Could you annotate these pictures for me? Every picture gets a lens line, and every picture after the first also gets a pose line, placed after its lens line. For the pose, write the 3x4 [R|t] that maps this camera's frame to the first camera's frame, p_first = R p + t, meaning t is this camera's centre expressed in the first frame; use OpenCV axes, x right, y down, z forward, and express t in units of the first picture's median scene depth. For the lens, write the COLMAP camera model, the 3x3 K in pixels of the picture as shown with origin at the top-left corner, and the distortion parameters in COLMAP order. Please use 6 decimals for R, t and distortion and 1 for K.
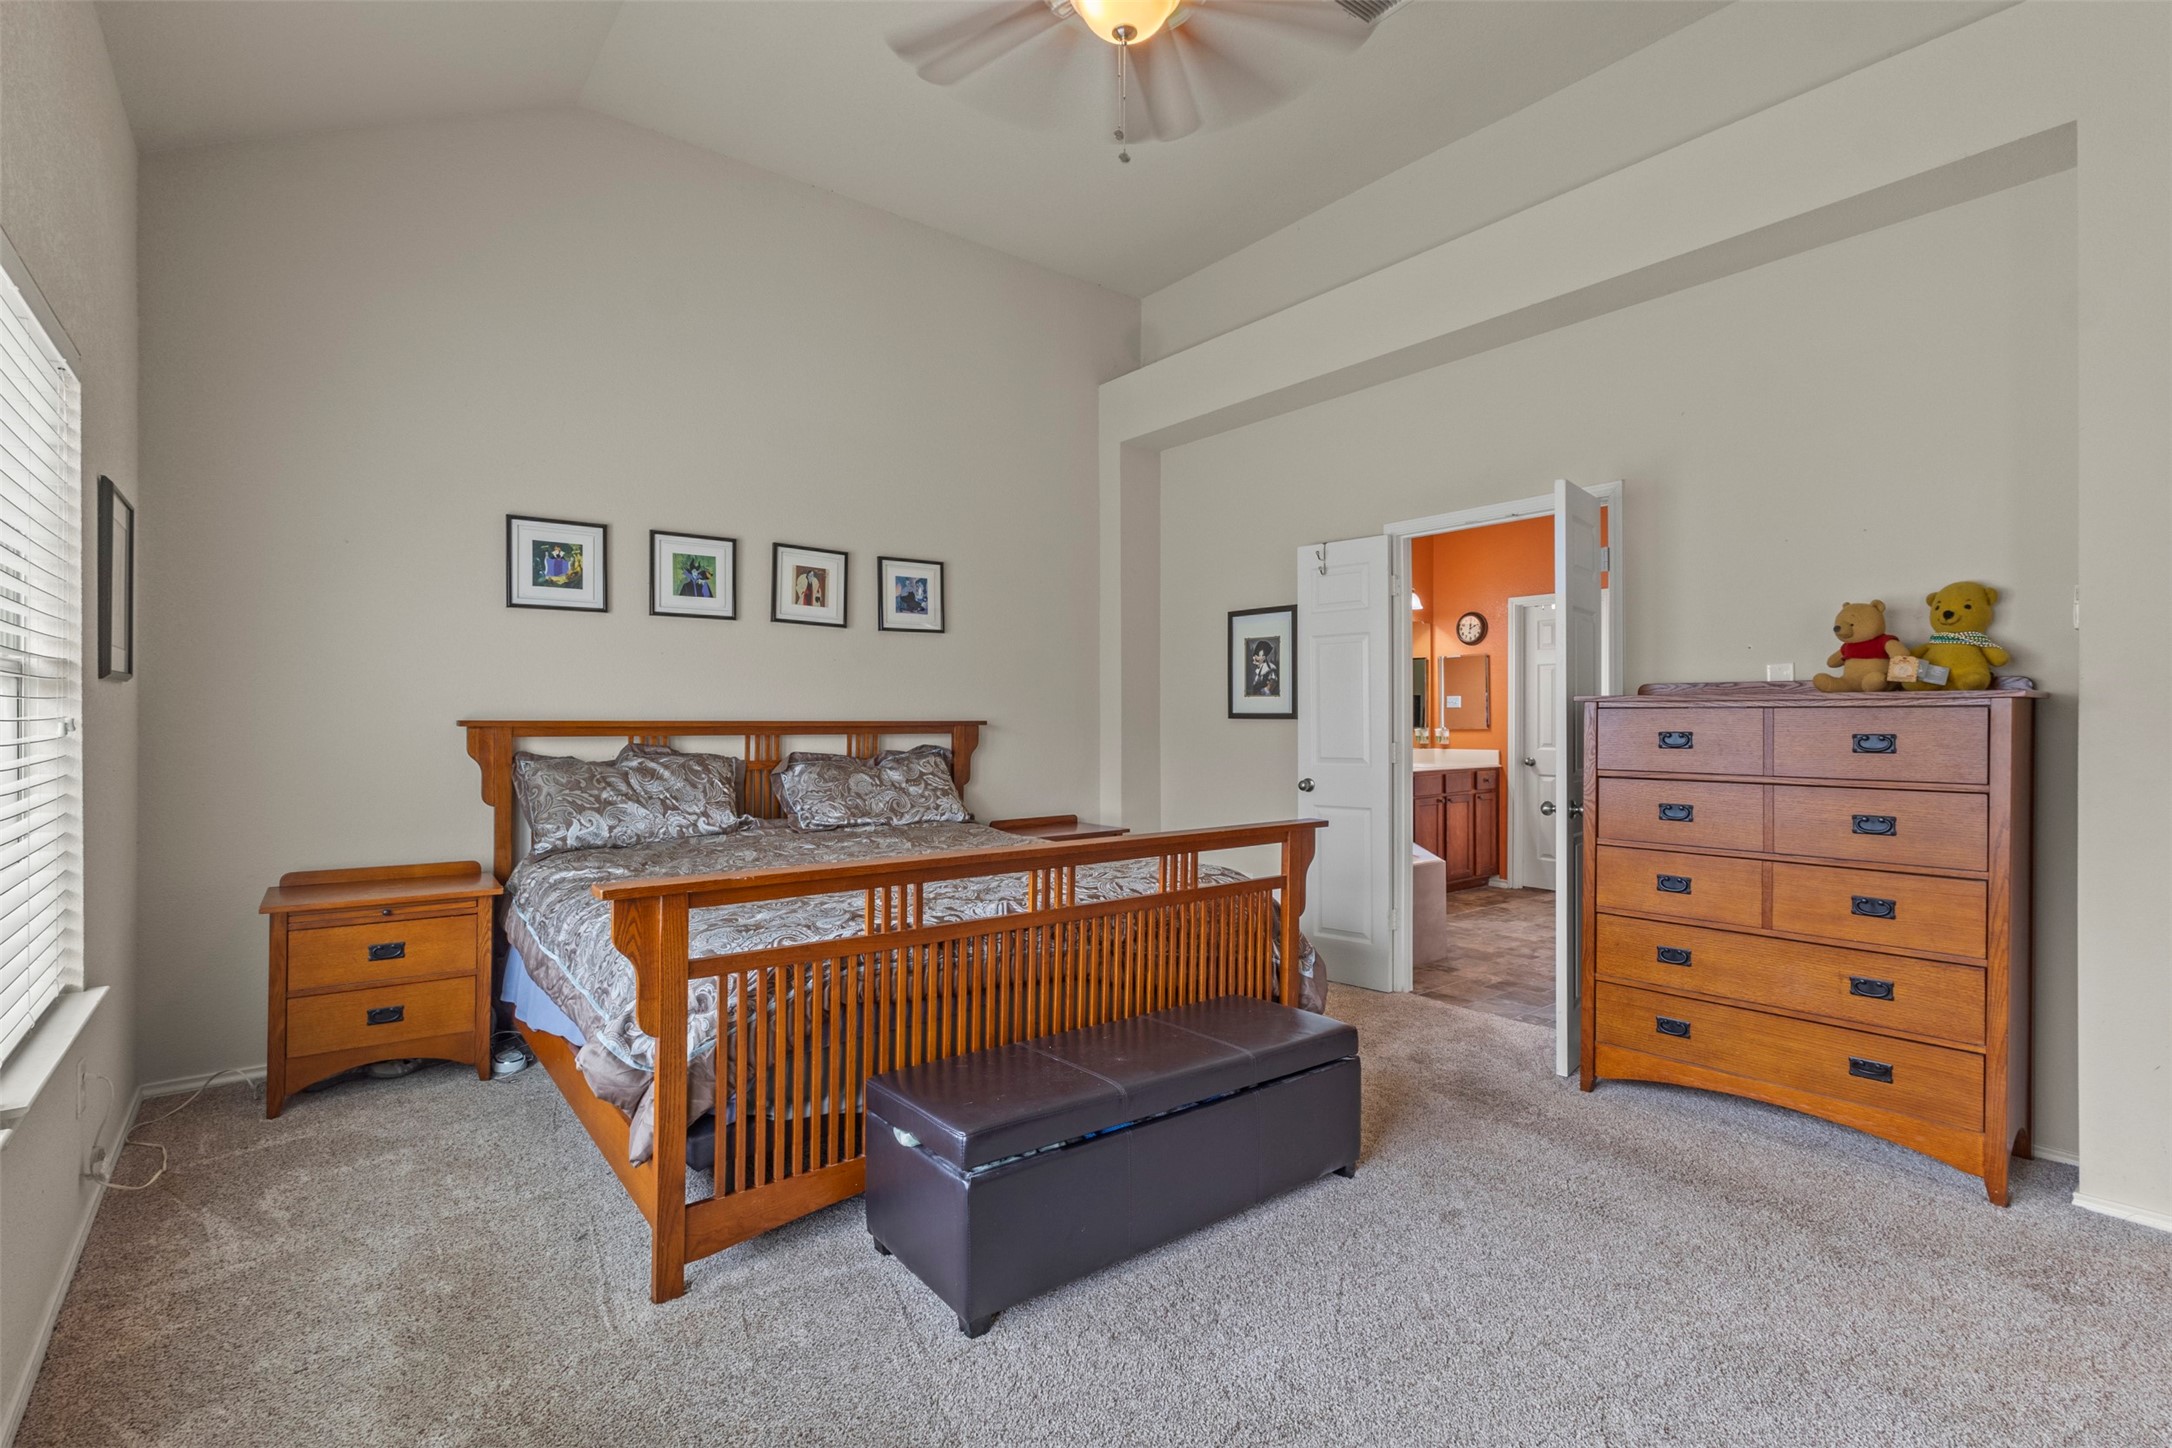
lens RADIAL K [[1006.2, 0, 1093.2], [0, 1006.2, 722.6], [0, 0, 1]] dist [0.003497, -0.001065]
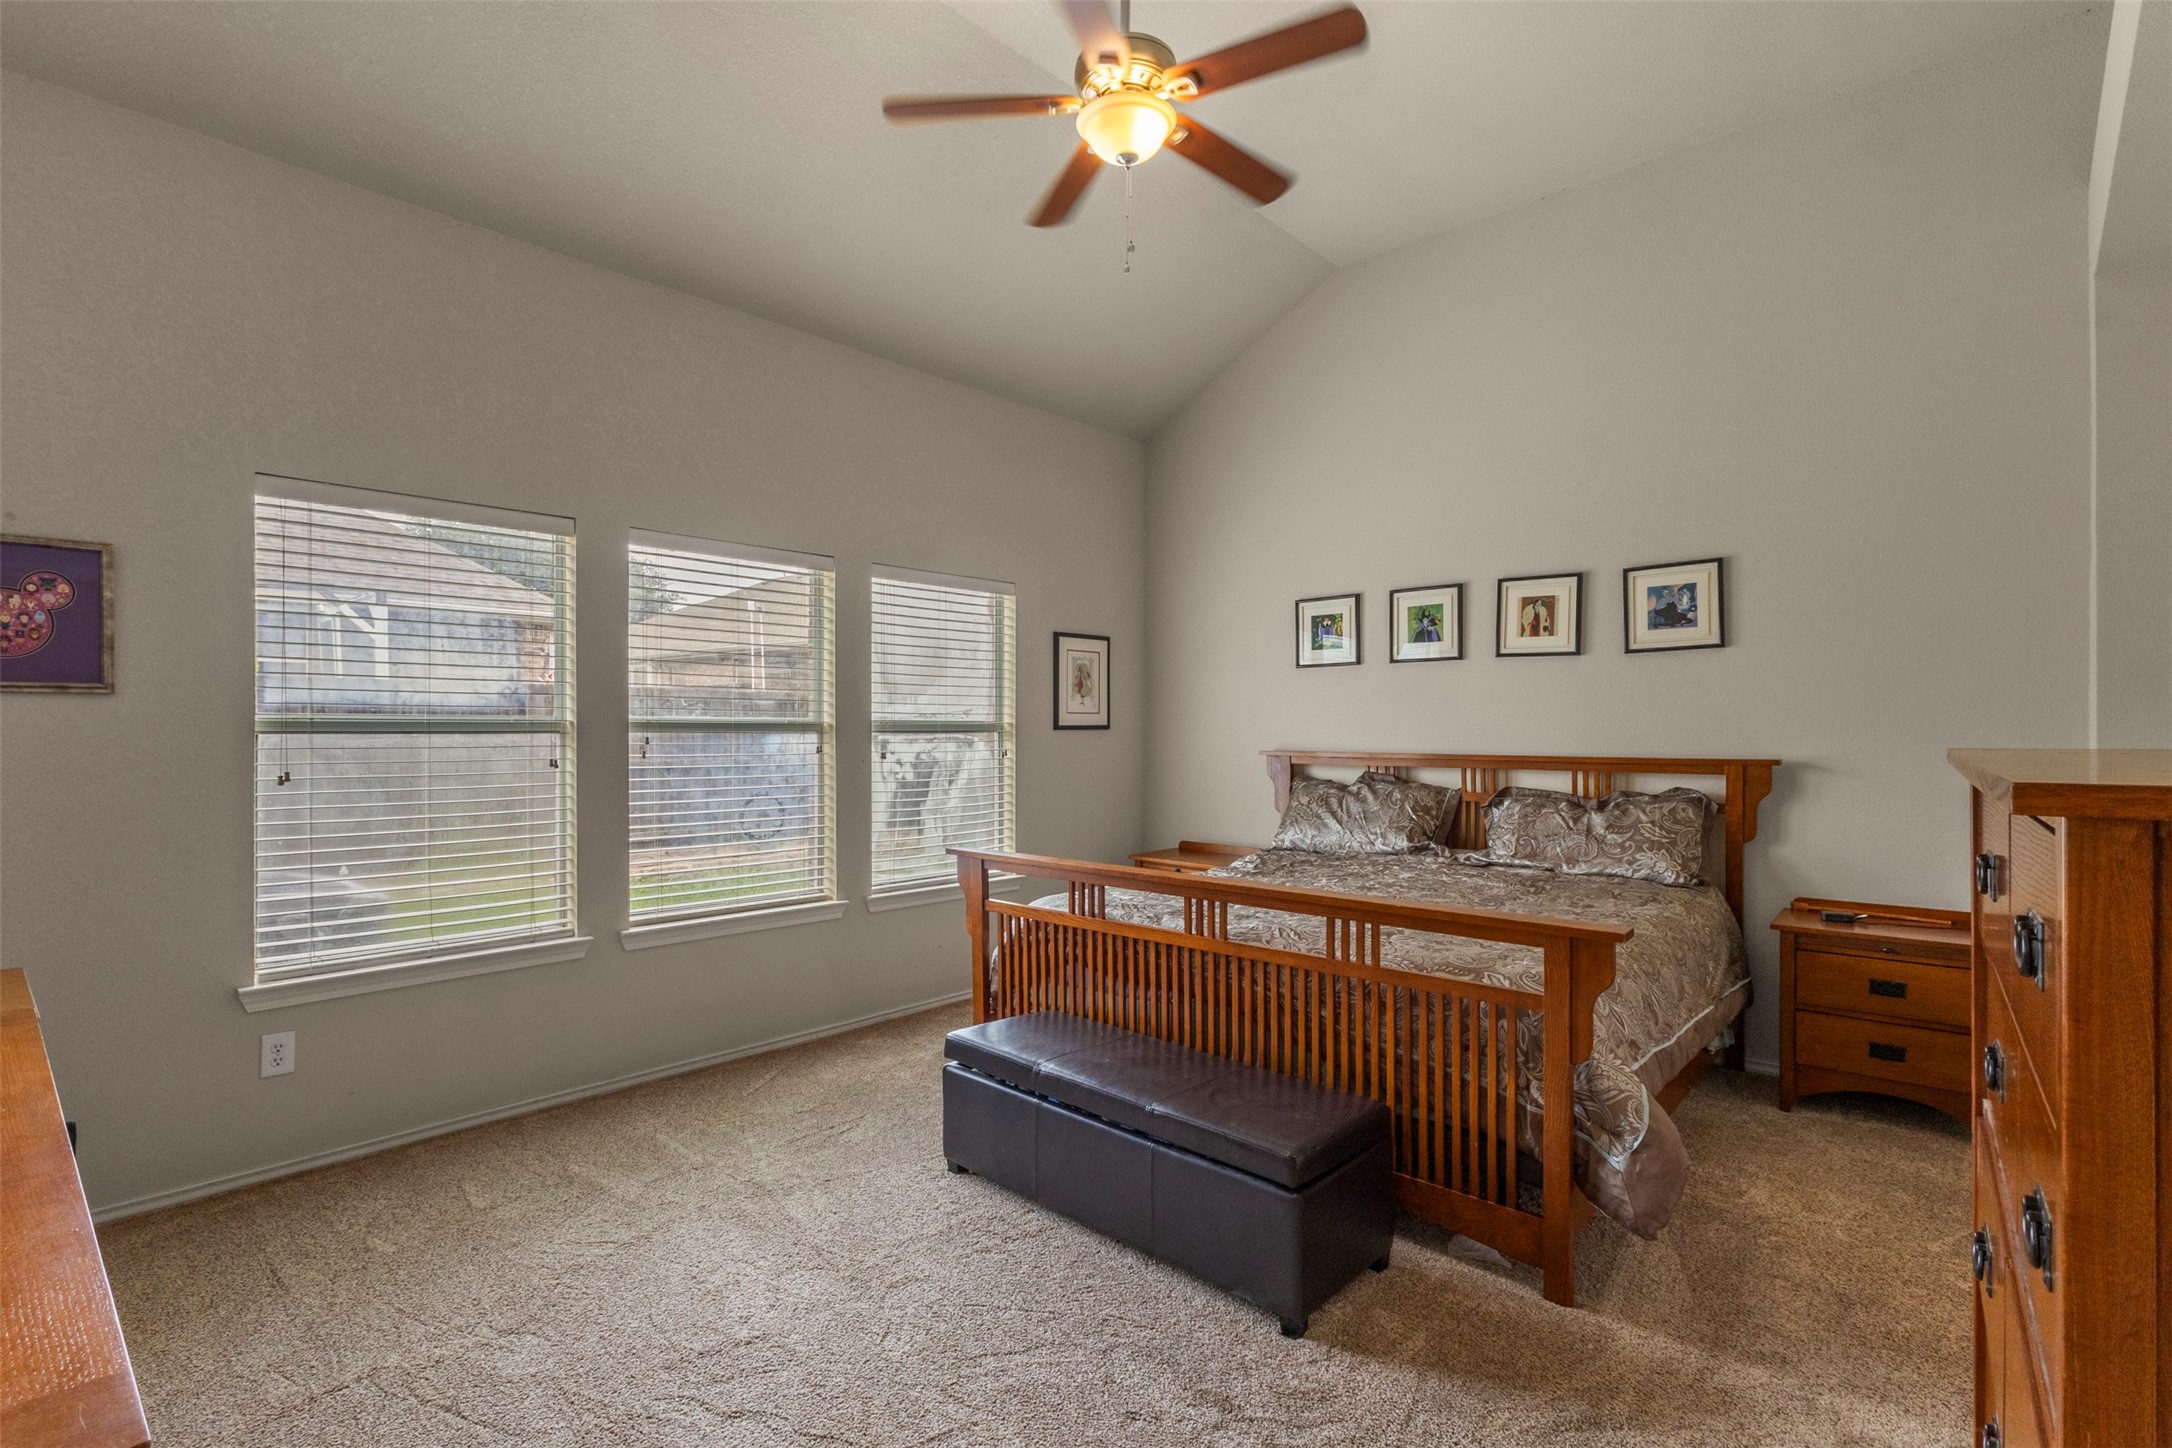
lens RADIAL K [[1006.2, 0, 1093.2], [0, 1006.2, 722.6], [0, 0, 1]] dist [0.003497, -0.001065]
pose [[0.173935, -0.010623, -0.984700, 0.610857], [-0.005452, 0.999916, -0.011751, -0.019970], [0.984742, 0.007413, 0.173862, 0.422385]]
